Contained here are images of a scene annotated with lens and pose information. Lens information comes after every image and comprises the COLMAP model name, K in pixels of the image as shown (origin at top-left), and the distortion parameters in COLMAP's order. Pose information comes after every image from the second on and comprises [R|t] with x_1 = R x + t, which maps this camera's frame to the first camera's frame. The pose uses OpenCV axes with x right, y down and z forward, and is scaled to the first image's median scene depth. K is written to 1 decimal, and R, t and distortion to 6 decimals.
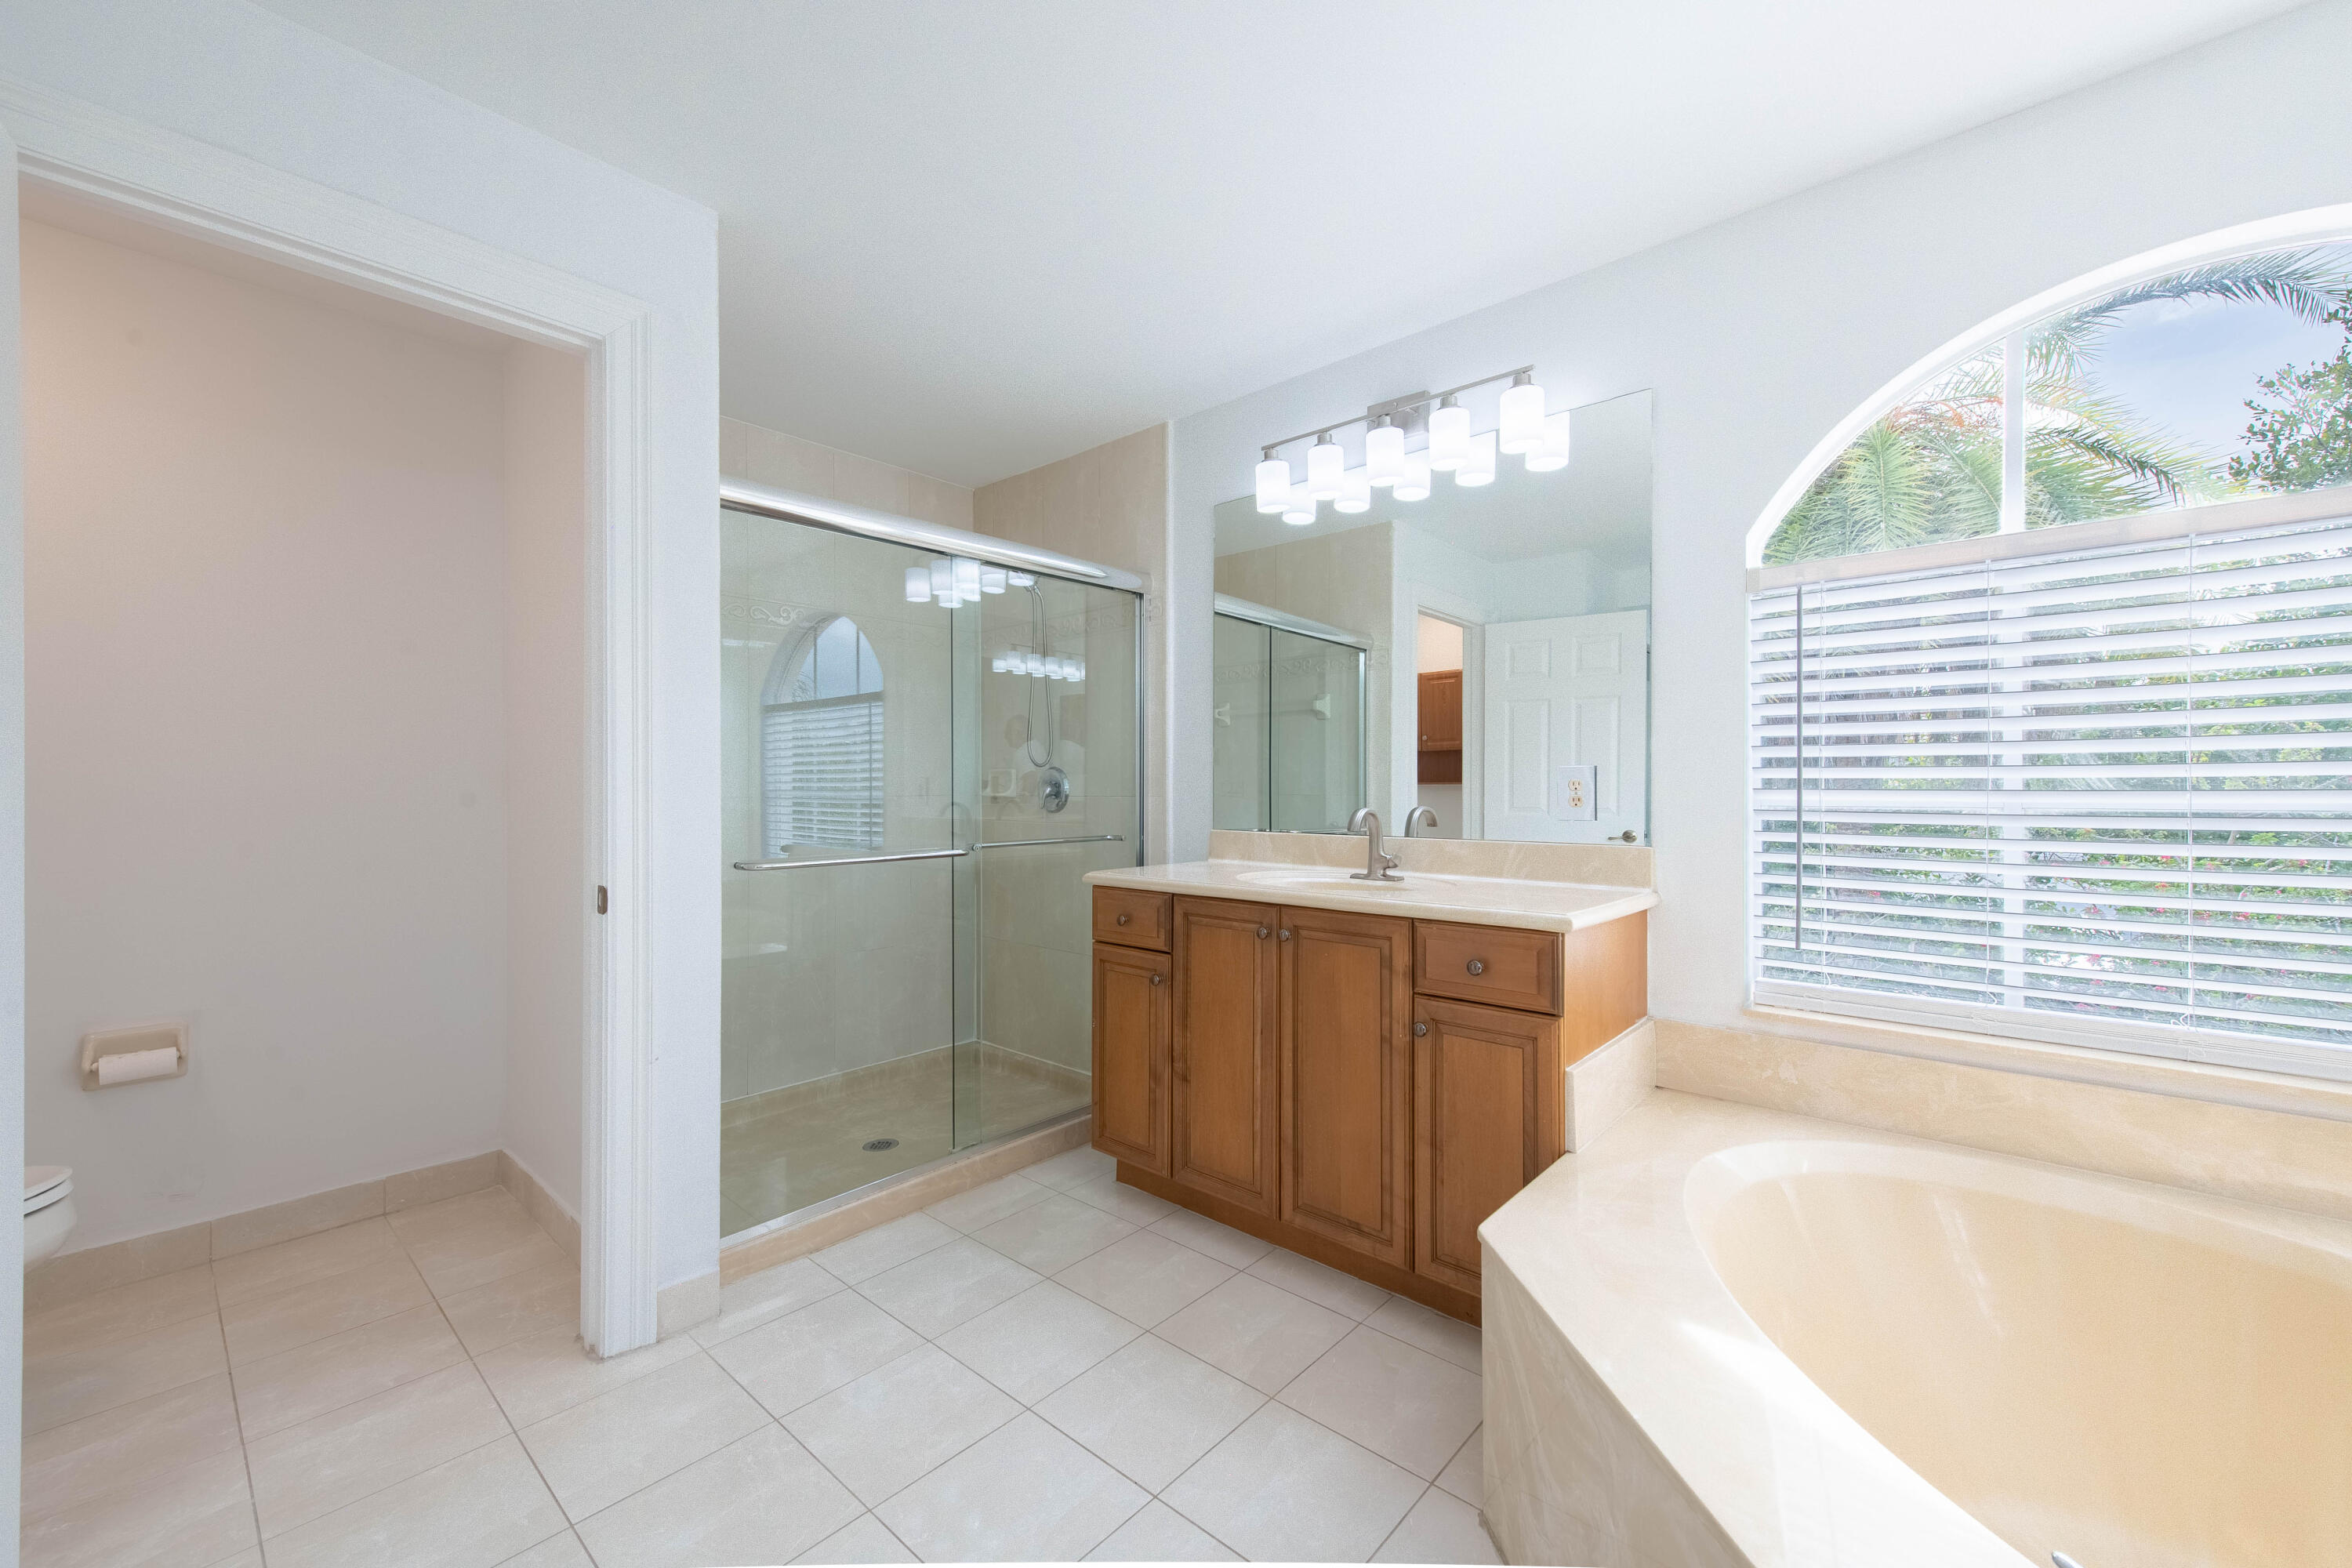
lens RADIAL K [[929.3, 0, 1176.0], [0, 929.3, 784.0], [0, 0, 1]] dist [0.001207, 0.000089]
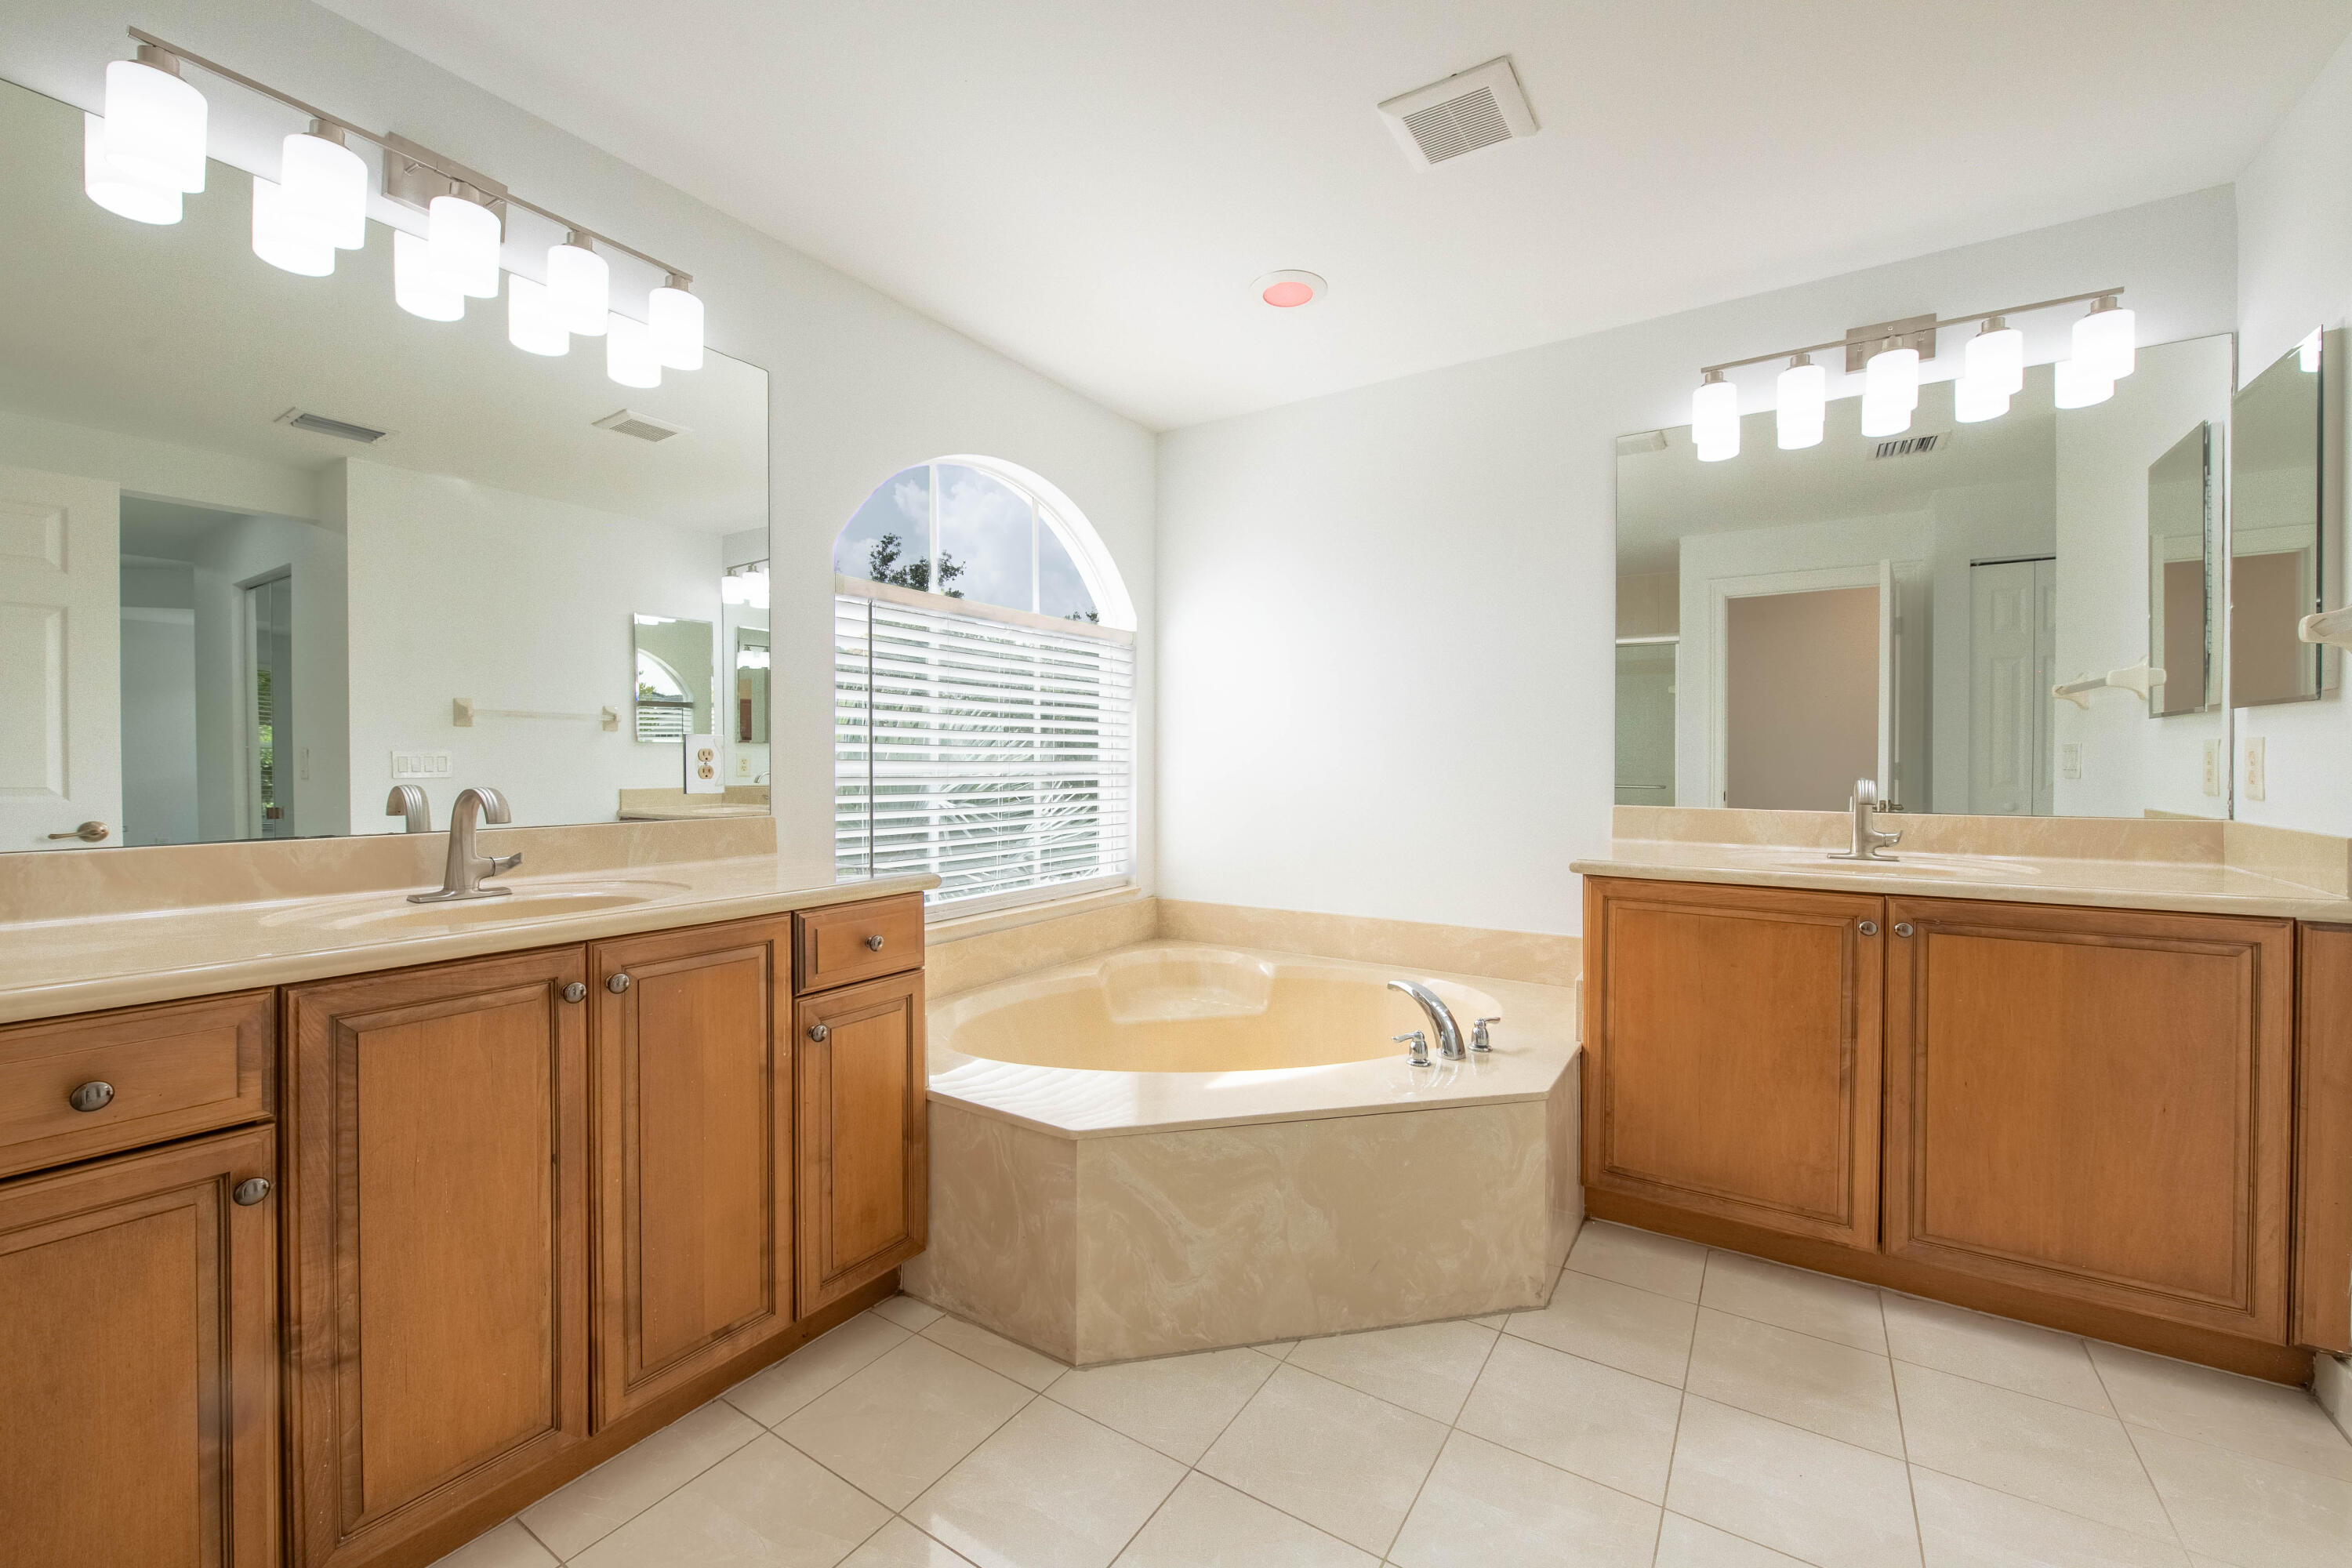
lens RADIAL K [[931.8, 0, 1176.0], [0, 931.8, 784.0], [0, 0, 1]] dist [-0.000398, -0.000098]
pose [[-0.149884, -0.022548, 0.988446, -0.628616], [-0.006579, 0.999741, 0.021808, 0.007425], [-0.988682, -0.003234, -0.149993, 0.773617]]
